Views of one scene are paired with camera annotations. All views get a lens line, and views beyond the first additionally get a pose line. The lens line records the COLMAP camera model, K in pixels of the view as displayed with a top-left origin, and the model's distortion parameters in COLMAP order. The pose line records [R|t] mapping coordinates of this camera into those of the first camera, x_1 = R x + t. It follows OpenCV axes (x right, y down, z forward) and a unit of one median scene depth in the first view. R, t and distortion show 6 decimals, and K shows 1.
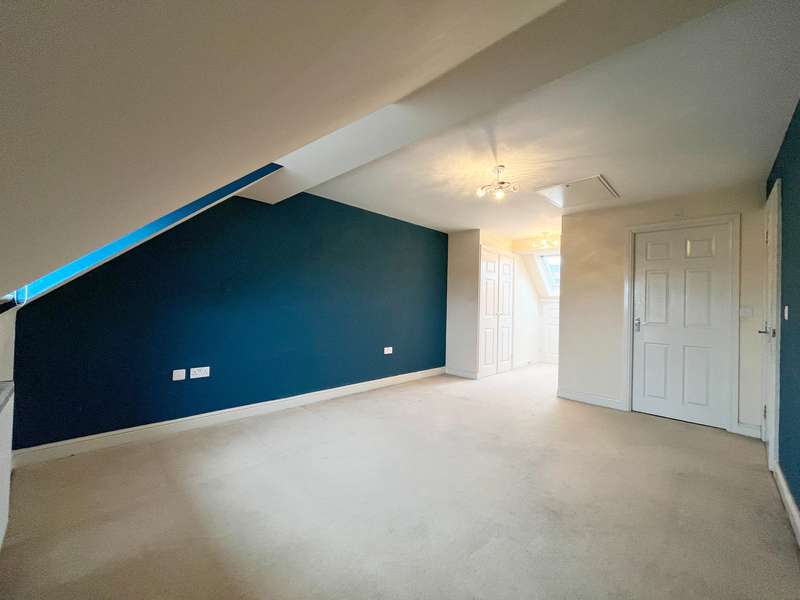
lens RADIAL K [[324.8, 0, 399.9], [0, 324.8, 299.9], [0, 0, 1]] dist [0.000228, 0.000048]
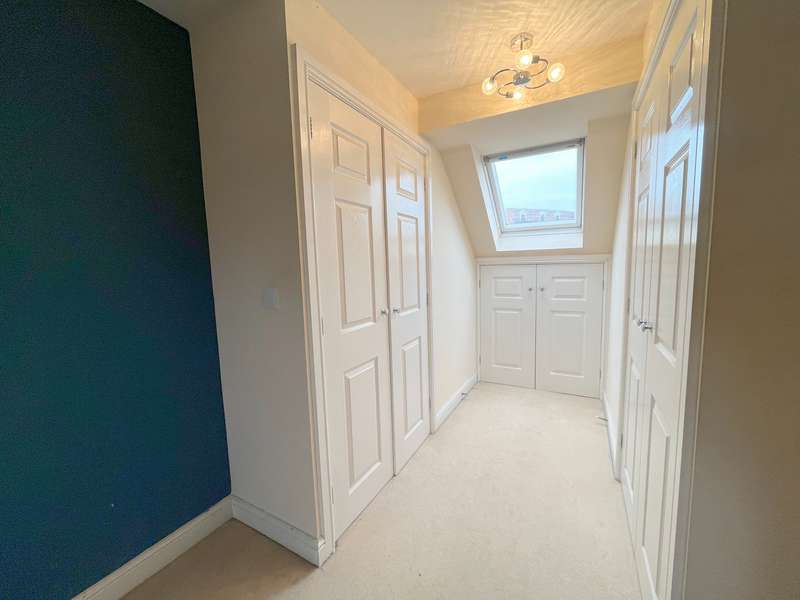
lens RADIAL K [[324.8, 0, 399.7], [0, 324.8, 301.8], [0, 0, 1]] dist [0.000228, 0.000048]
pose [[0.964047, -0.082435, 0.252622, 0.259930], [0.050798, 0.990304, 0.129298, -0.010358], [-0.260831, -0.111817, 0.958887, 0.764646]]
